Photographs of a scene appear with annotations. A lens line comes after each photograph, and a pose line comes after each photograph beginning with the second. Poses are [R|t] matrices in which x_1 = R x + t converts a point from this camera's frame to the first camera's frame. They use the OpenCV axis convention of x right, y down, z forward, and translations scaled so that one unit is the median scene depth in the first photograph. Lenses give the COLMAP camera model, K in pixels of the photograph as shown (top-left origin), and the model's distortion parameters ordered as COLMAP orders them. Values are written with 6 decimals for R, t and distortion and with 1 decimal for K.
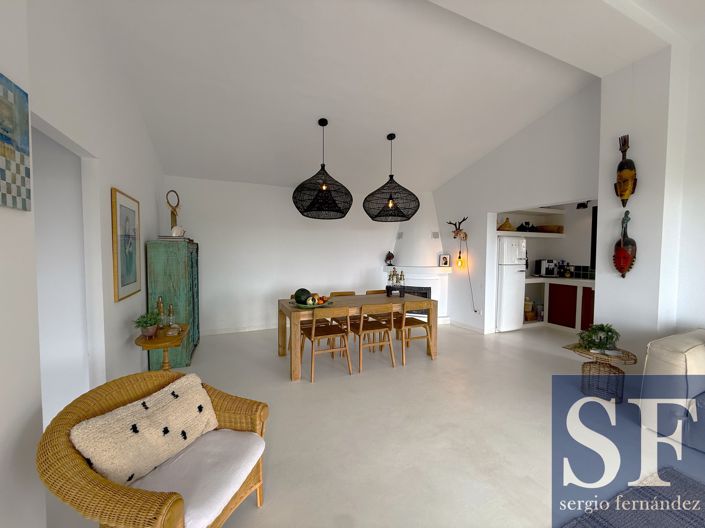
lens RADIAL K [[281.3, 0, 352.5], [0, 281.3, 264.0], [0, 0, 1]] dist [-0.000081, -0.000001]
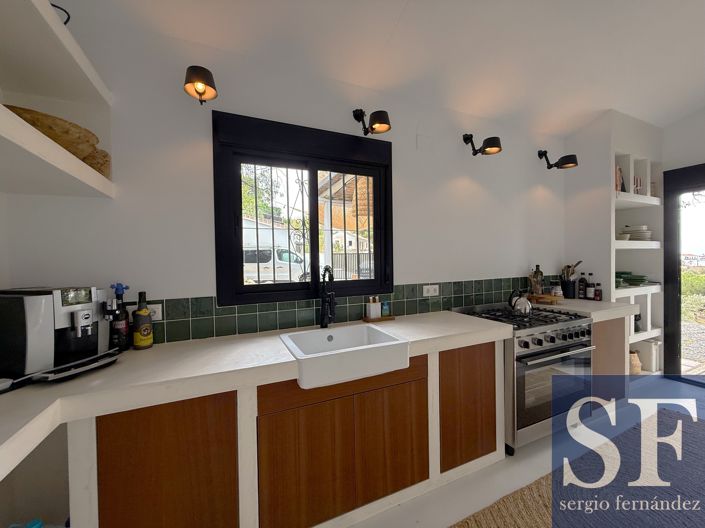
lens RADIAL K [[281.3, 0, 352.5], [0, 281.3, 264.0], [0, 0, 1]] dist [-0.000081, -0.000001]
pose [[-0.002221, -0.010154, 0.999946, 0.499182], [0.056118, 0.998371, 0.010263, -0.022502], [-0.998422, 0.056138, -0.001648, 0.799435]]
